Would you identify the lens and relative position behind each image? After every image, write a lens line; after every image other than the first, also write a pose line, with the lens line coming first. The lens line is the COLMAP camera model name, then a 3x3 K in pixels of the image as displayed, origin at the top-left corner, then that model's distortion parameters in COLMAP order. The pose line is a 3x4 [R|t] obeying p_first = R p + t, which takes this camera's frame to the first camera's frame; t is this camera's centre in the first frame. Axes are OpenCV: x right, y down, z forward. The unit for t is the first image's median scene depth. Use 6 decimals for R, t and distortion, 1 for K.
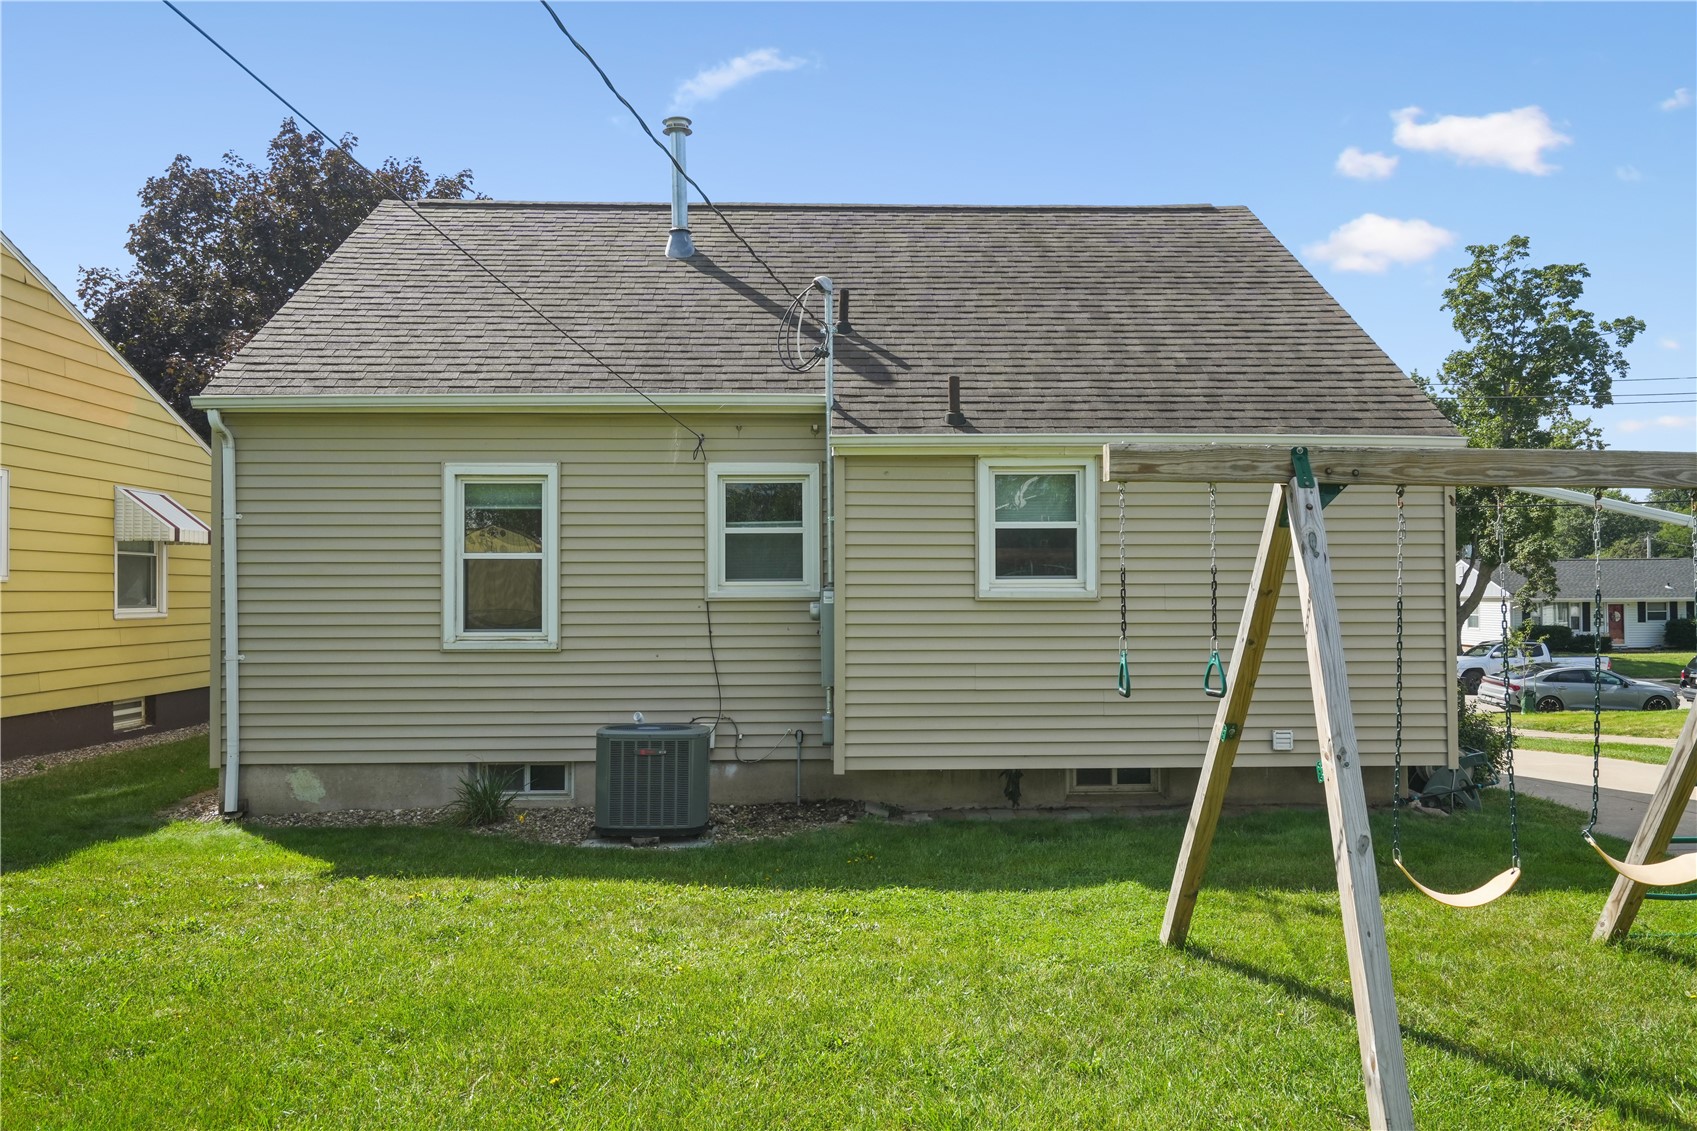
lens RADIAL K [[1136.7, 0, 848.5], [0, 1136.7, 565.5], [0, 0, 1]] dist [-0.000286, 0.000656]
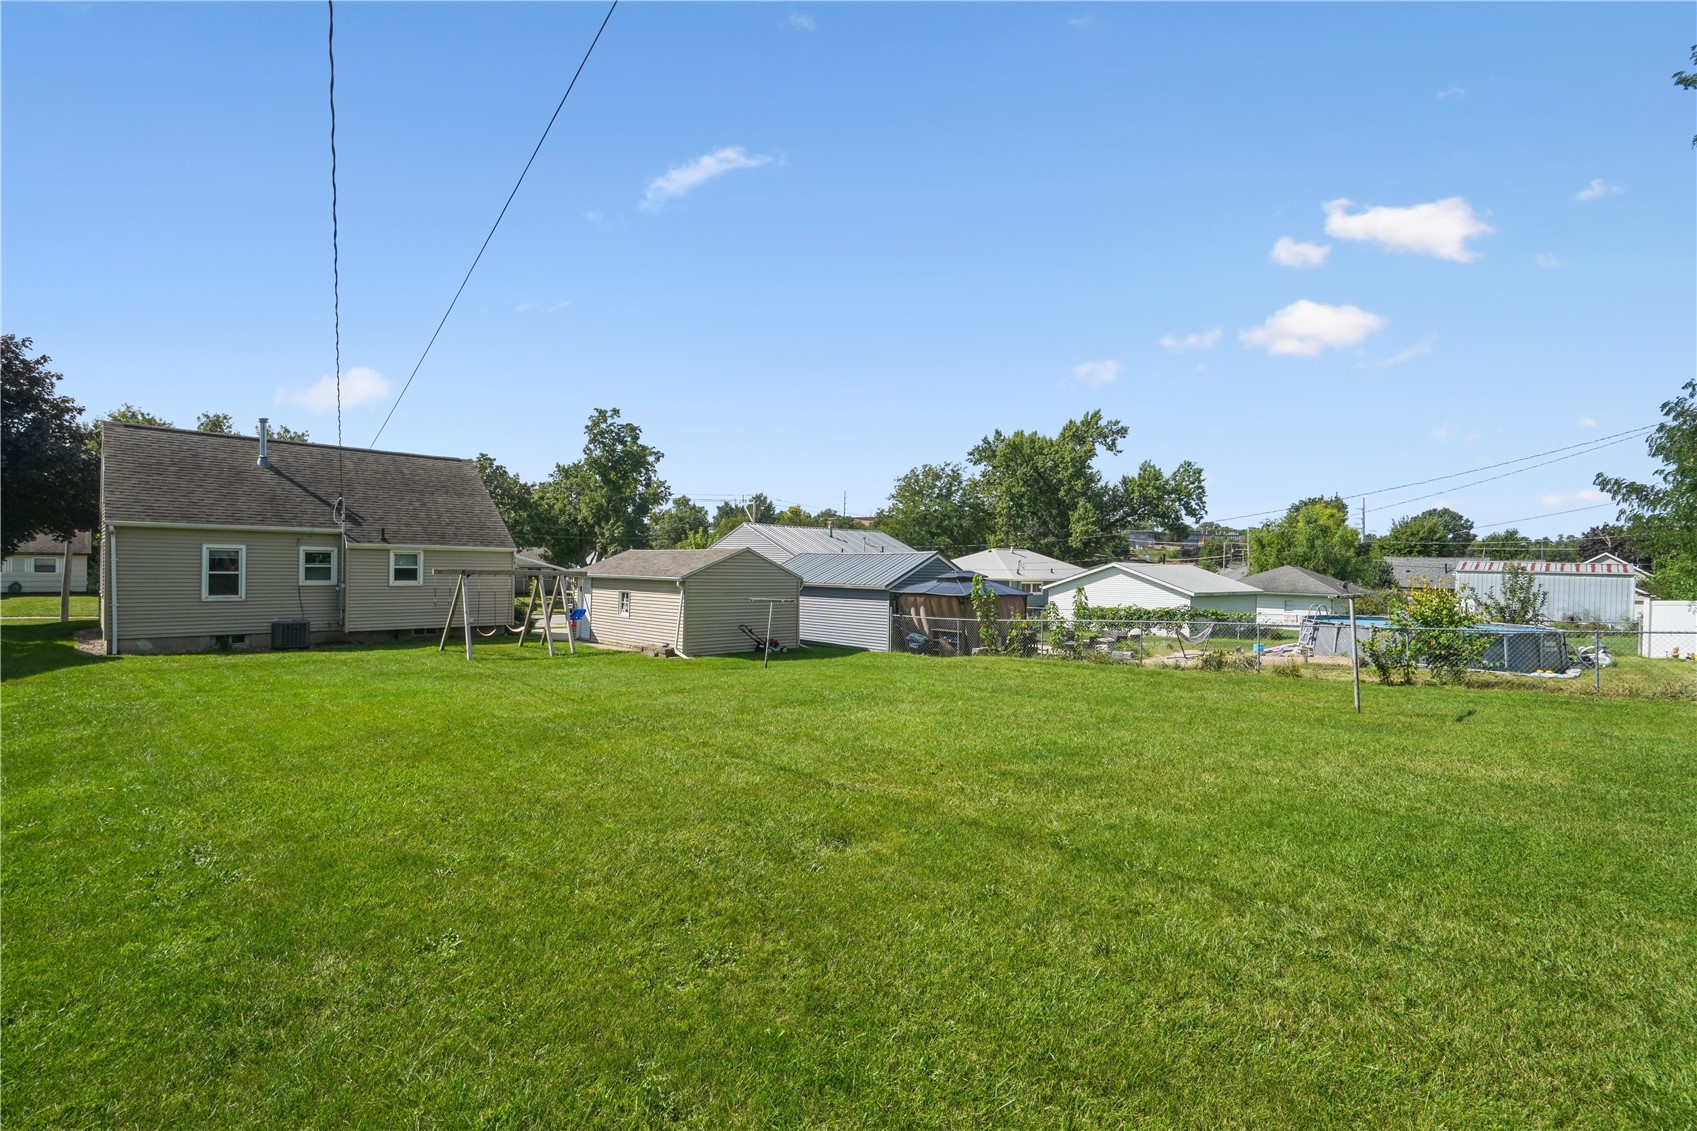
lens RADIAL K [[765.0, 0, 839.2], [0, 765.0, 577.9], [0, 0, 1]] dist [-0.000212, 0.000431]
pose [[0.729434, 0.004300, 0.684038, -0.518293], [-0.043046, 0.998287, 0.039627, -0.156994], [-0.682696, -0.058351, 0.728369, -1.833305]]
